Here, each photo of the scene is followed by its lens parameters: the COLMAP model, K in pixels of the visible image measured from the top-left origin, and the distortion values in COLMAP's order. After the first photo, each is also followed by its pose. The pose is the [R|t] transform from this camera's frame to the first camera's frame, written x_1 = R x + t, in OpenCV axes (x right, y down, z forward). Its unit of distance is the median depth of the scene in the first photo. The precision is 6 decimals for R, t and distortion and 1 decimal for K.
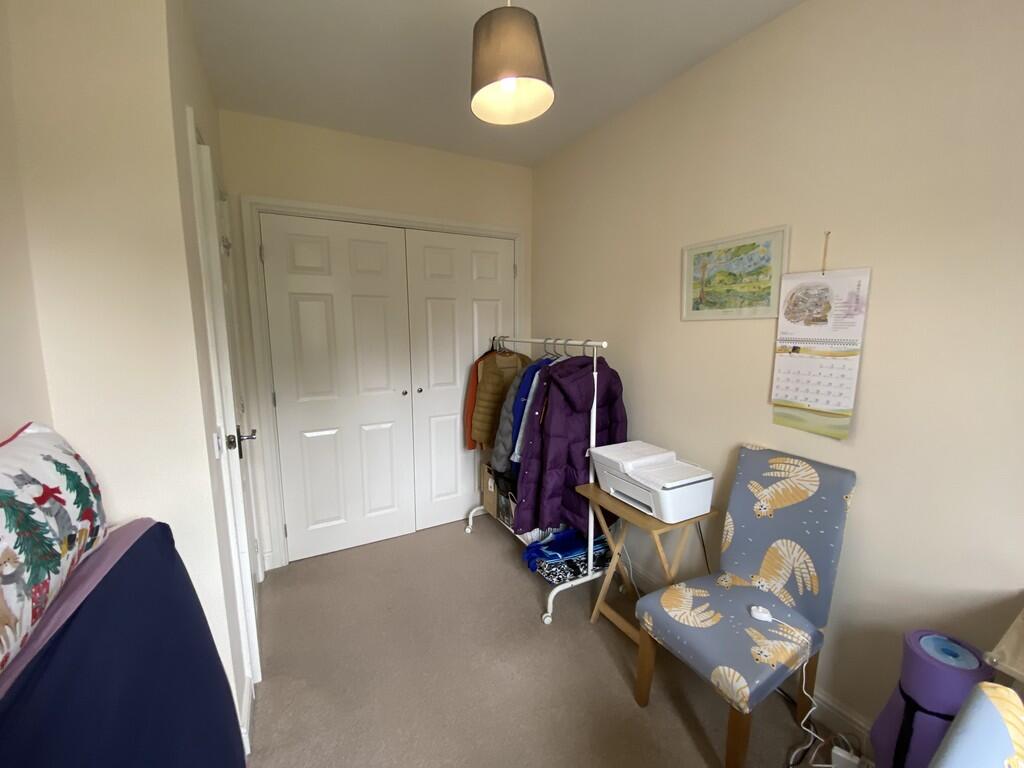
lens RADIAL K [[411.3, 0, 512.0], [0, 411.3, 384.0], [0, 0, 1]] dist [0.059425, -0.000020]
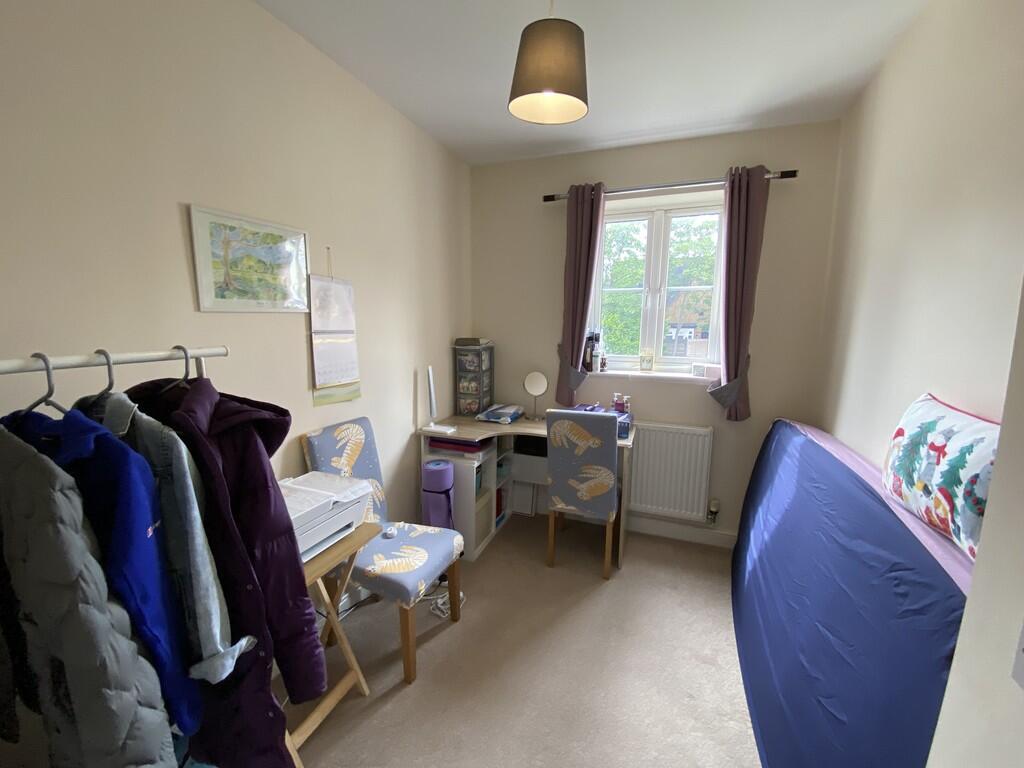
lens RADIAL K [[411.3, 0, 512.0], [0, 411.3, 384.0], [0, 0, 1]] dist [0.059425, -0.000020]
pose [[-0.620037, -0.126712, 0.774273, -0.541275], [0.108400, 0.963572, 0.244498, -0.174014], [-0.777048, 0.235529, -0.583714, 1.180738]]
